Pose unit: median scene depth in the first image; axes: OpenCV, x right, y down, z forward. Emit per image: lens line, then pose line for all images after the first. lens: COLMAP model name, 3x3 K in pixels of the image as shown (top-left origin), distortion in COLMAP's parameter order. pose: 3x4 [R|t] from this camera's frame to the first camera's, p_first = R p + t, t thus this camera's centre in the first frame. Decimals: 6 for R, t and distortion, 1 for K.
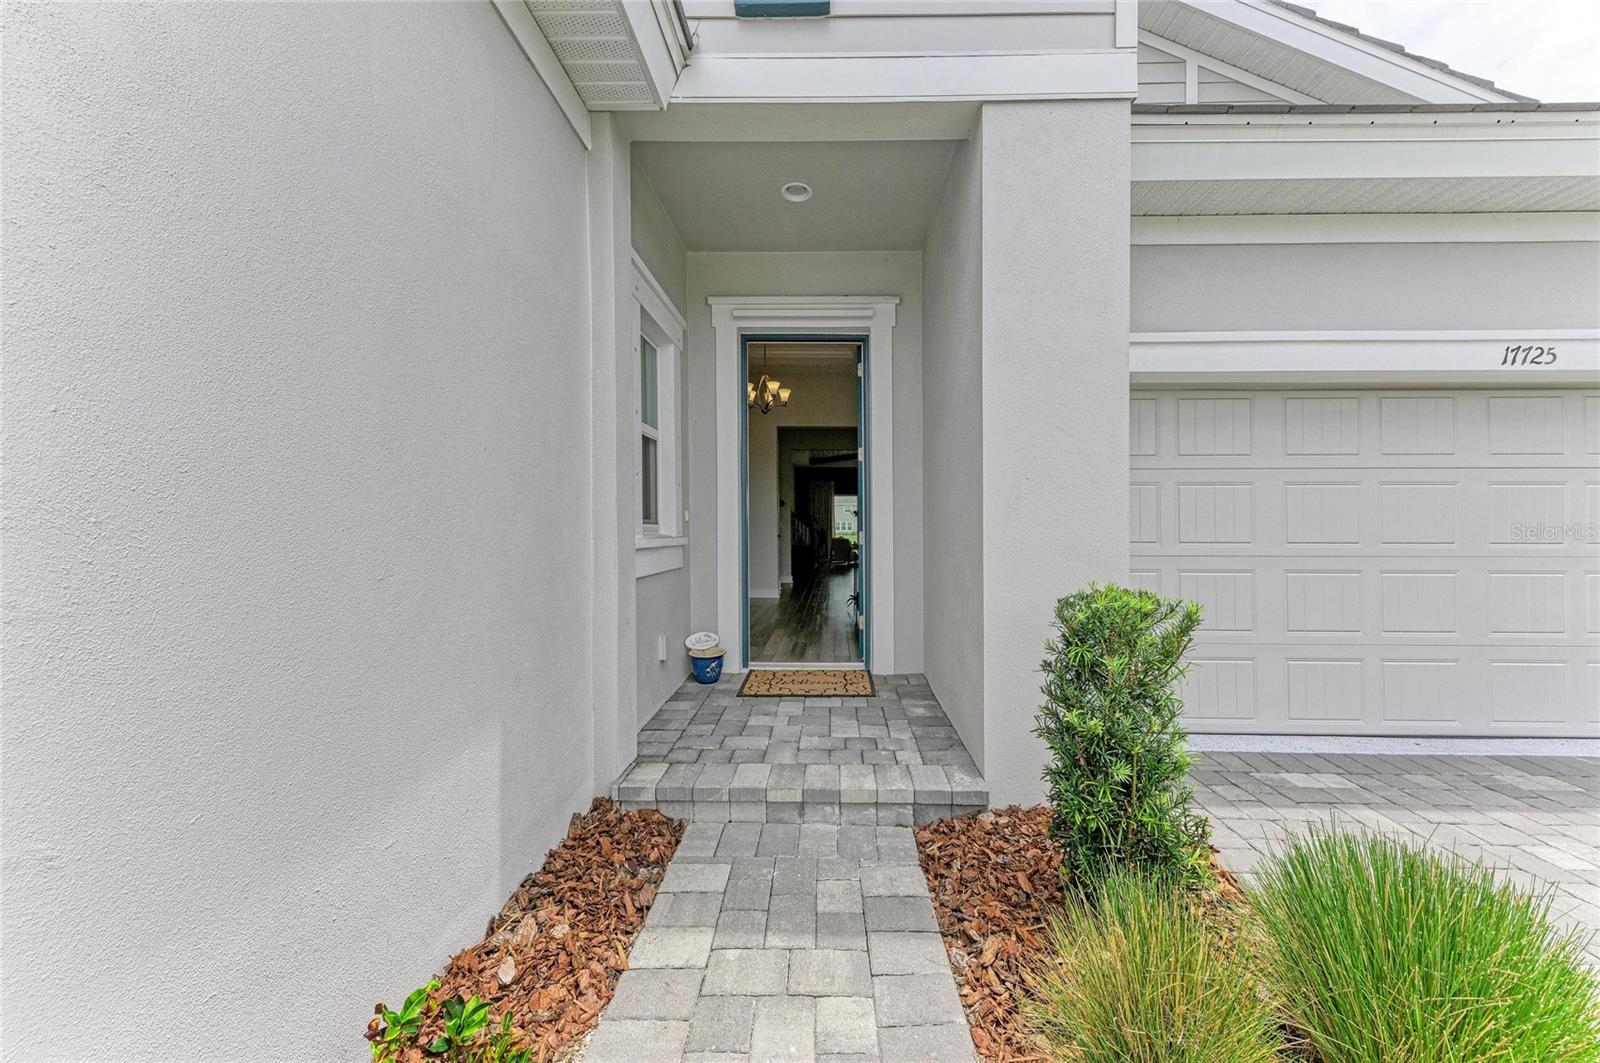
lens RADIAL K [[535.7, 0, 815.3], [0, 535.7, 536.2], [0, 0, 1]] dist [0.001101, -0.000406]
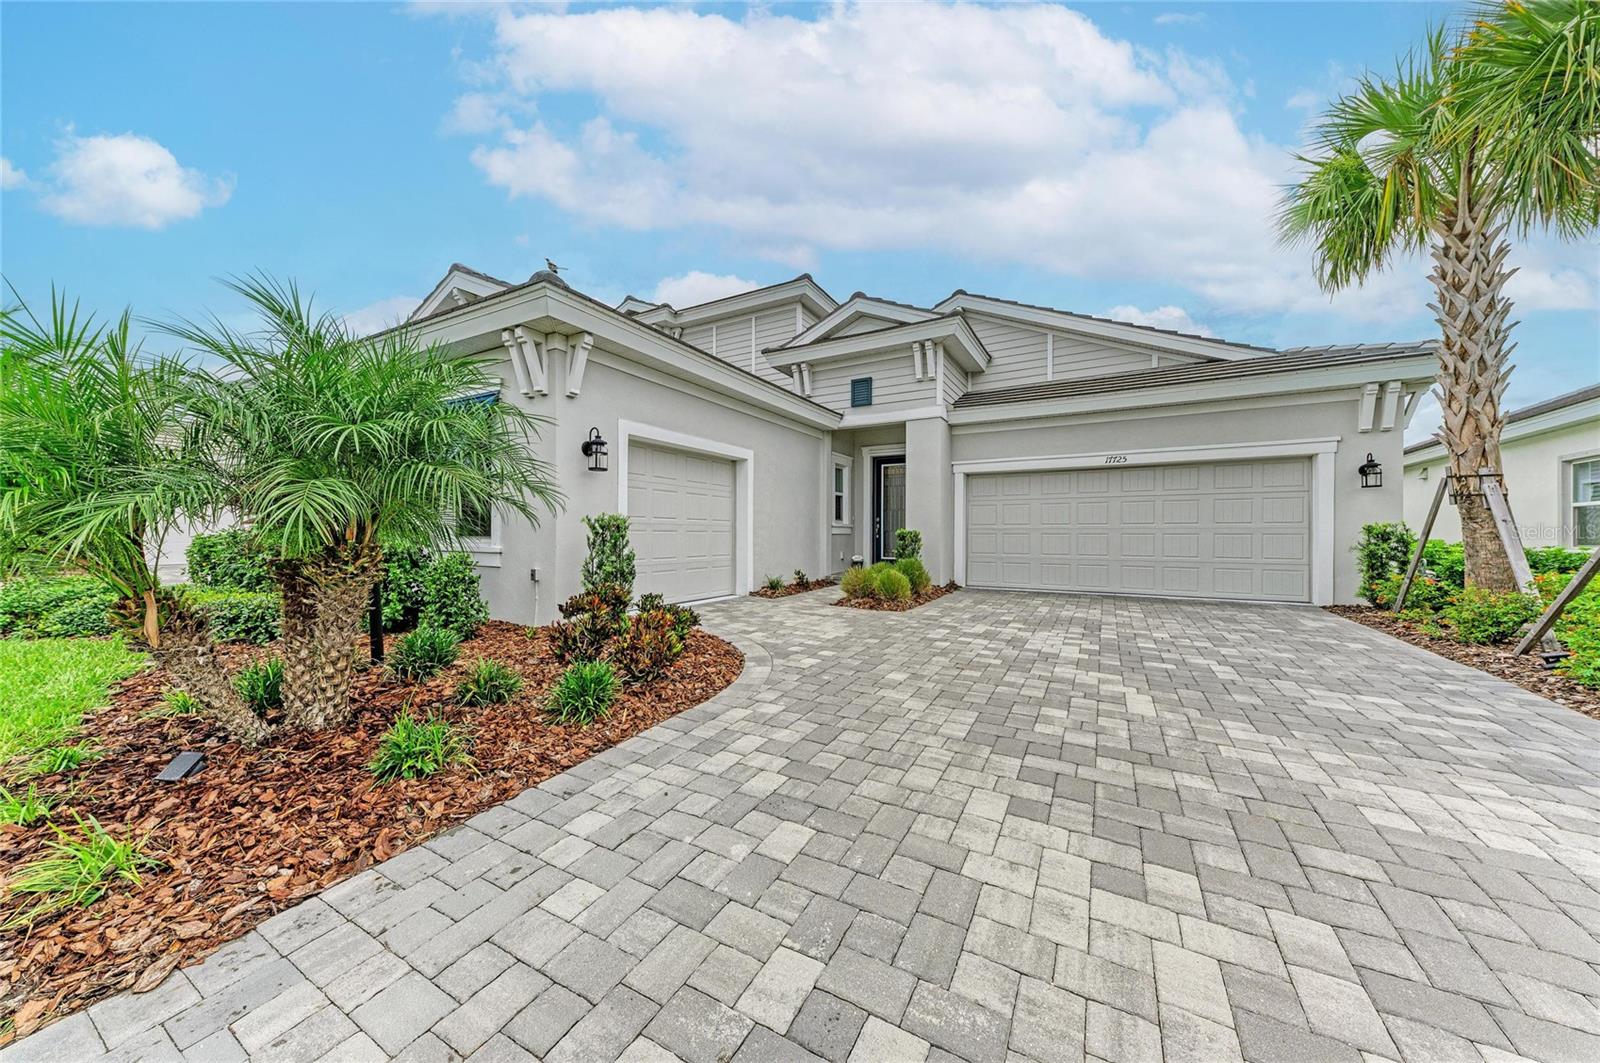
lens RADIAL K [[535.7, 0, 799.9], [0, 535.7, 533.1], [0, 0, 1]] dist [0.001101, -0.000406]
pose [[0.881720, 0.000424, -0.471773, 1.144330], [-0.009359, 0.999819, -0.016593, 0.120443], [0.471681, 0.019046, 0.881564, -2.262056]]
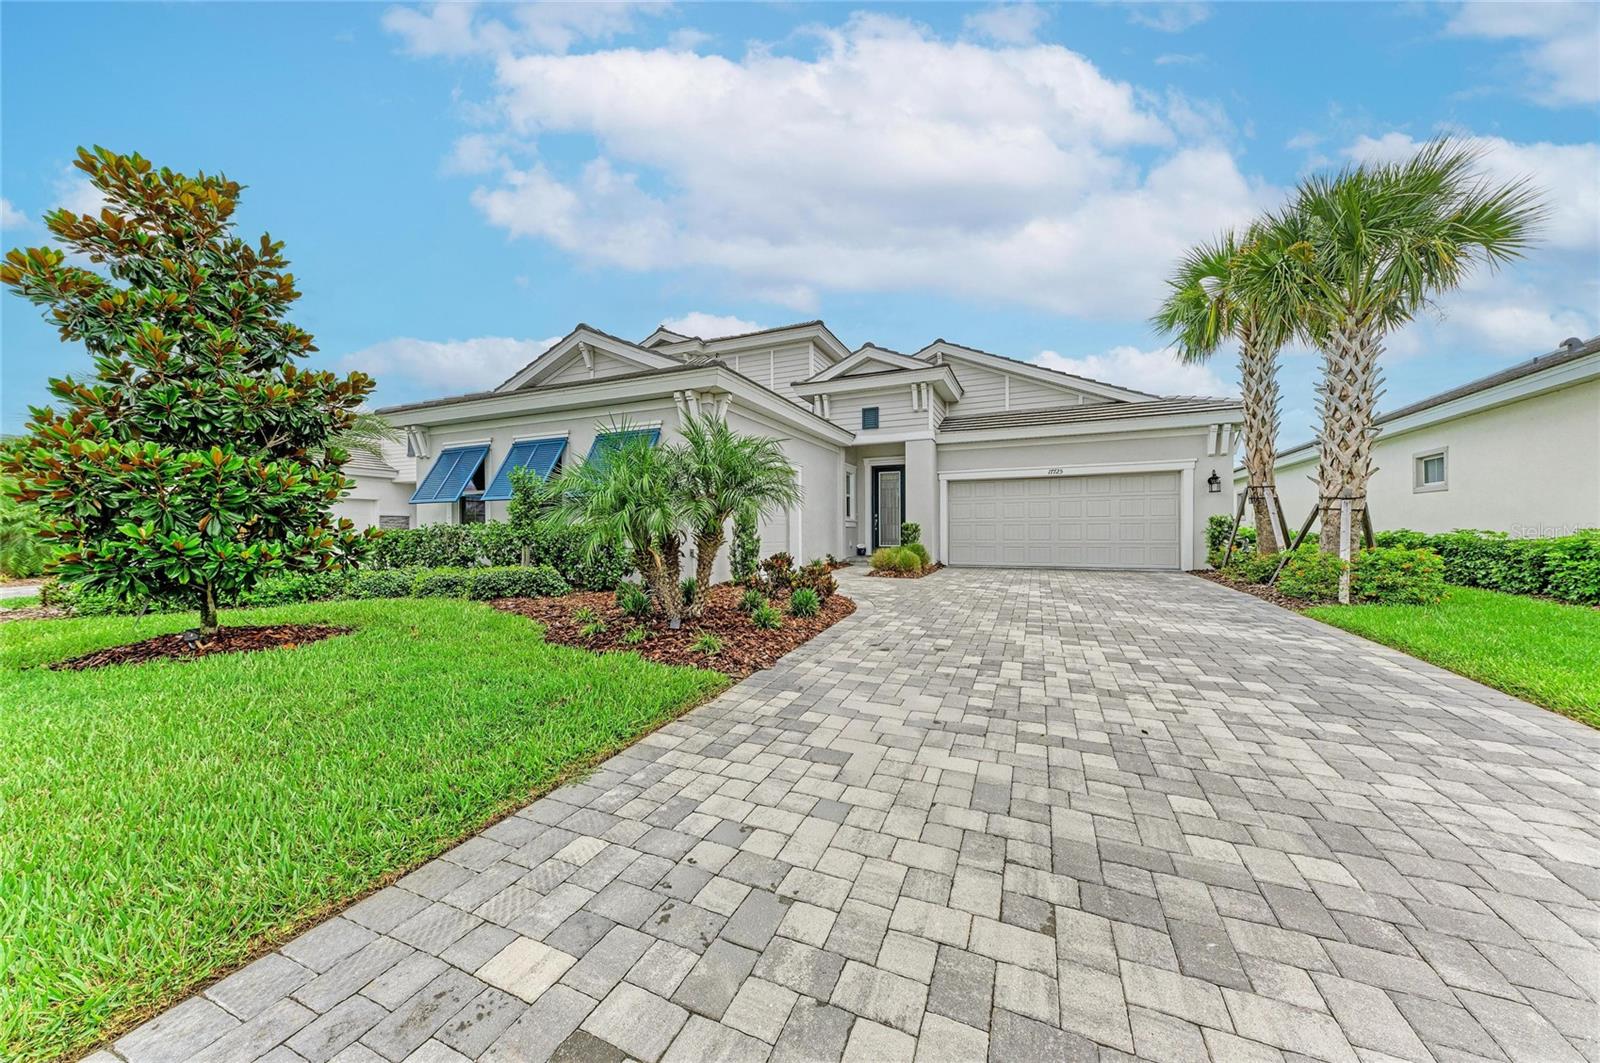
lens RADIAL K [[535.7, 0, 798.7], [0, 535.7, 532.9], [0, 0, 1]] dist [0.001101, -0.000406]
pose [[0.924261, -0.004980, -0.381728, 1.036718], [0.000649, 0.999934, -0.011475, 0.169521], [0.381760, 0.010359, 0.924203, -3.370372]]
